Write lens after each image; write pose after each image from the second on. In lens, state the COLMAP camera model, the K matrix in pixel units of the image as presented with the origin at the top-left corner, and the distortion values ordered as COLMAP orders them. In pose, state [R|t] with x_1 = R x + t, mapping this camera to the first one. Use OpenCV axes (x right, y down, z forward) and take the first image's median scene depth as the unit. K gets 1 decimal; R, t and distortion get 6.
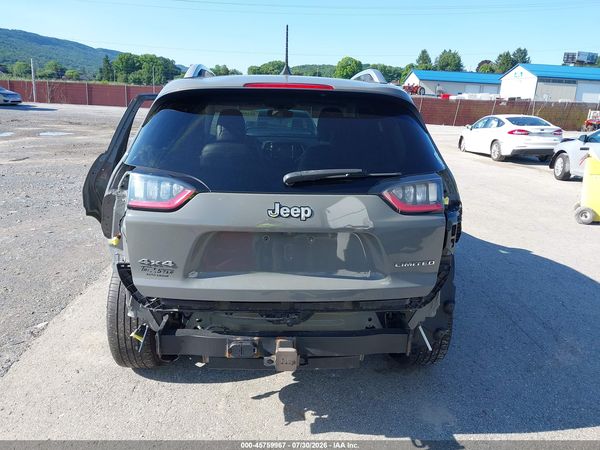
lens RADIAL K [[472.5, 0, 294.9], [0, 472.5, 213.6], [0, 0, 1]] dist [0.038980, -0.053214]
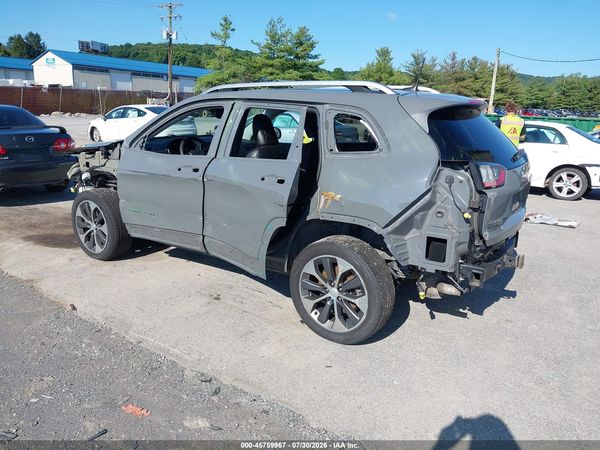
lens RADIAL K [[472.5, 0, 300.4], [0, 472.5, 221.4], [0, 0, 1]] dist [0.038980, -0.053214]
pose [[0.600580, -0.205066, 0.772821, -0.843919], [0.172701, 0.977006, 0.125035, -0.085645], [-0.780691, 0.058374, 0.622185, 0.259625]]
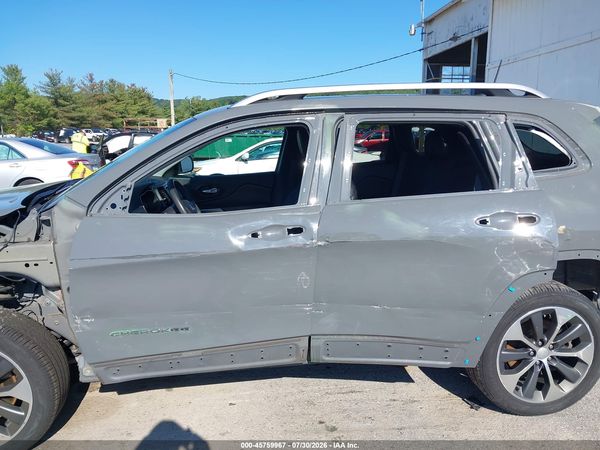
lens RADIAL K [[472.5, 0, 300.0], [0, 472.5, 221.9], [0, 0, 1]] dist [0.038980, -0.053214]
pose [[-0.079491, -0.220026, 0.972250, -0.758687], [0.237999, 0.942940, 0.232852, -0.233949], [-0.968007, 0.249904, -0.022589, 0.975073]]
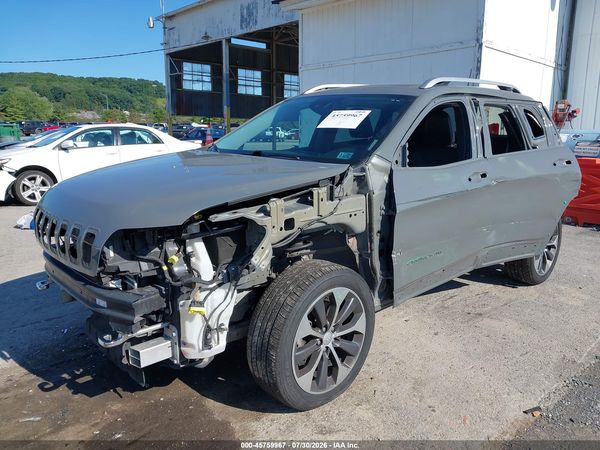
lens RADIAL K [[472.5, 0, 297.7], [0, 472.5, 221.0], [0, 0, 1]] dist [0.038980, -0.053214]
pose [[-0.653522, -0.185422, 0.733845, -0.631390], [0.146111, 0.920391, 0.362675, -0.360589], [-0.742671, 0.344238, -0.574403, 1.668849]]
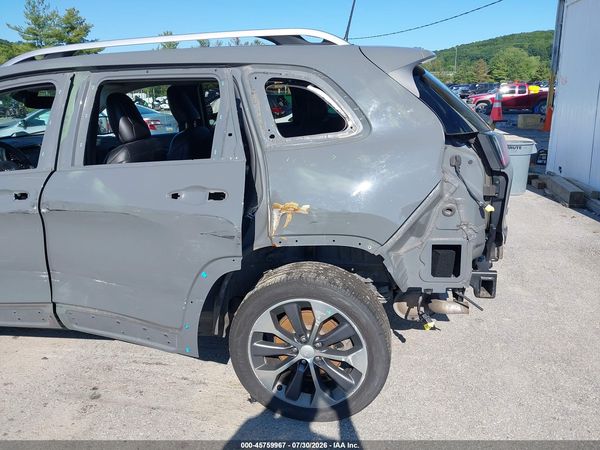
lens RADIAL K [[472.5, 0, 298.5], [0, 472.5, 220.3], [0, 0, 1]] dist [0.038980, -0.053214]
pose [[0.218875, -0.294078, 0.930383, -0.672211], [0.261272, 0.936348, 0.234498, -0.120510], [-0.940123, 0.191757, 0.281778, 0.543241]]
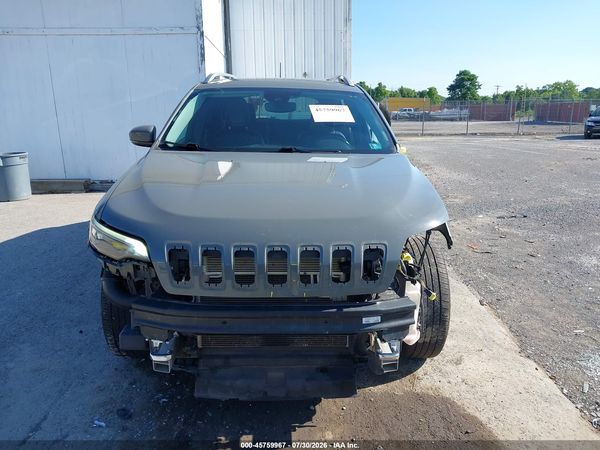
lens RADIAL K [[472.5, 0, 305.7], [0, 472.5, 221.7], [0, 0, 1]] dist [0.038980, -0.053214]
pose [[-0.999281, -0.036159, -0.011371, -0.075384], [-0.037366, 0.889271, 0.455852, -0.431022], [-0.006371, 0.455949, -0.889983, 1.940303]]
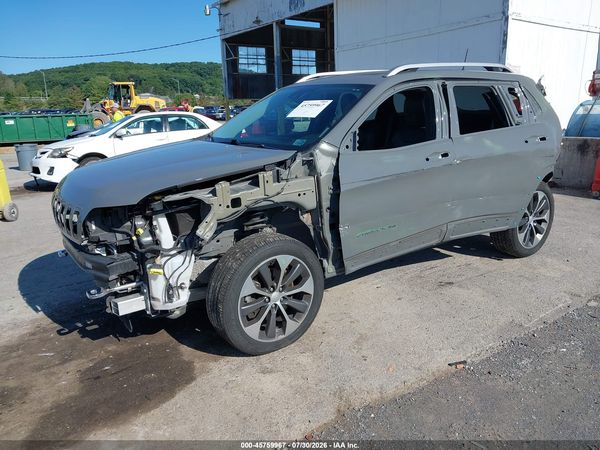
lens RADIAL K [[472.5, 0, 299.0], [0, 472.5, 218.5], [0, 0, 1]] dist [0.038980, -0.053214]
pose [[-0.545912, -0.210279, 0.811026, -0.811239], [0.208491, 0.903450, 0.374580, -0.370027], [-0.811487, 0.373579, -0.449363, 1.600361]]
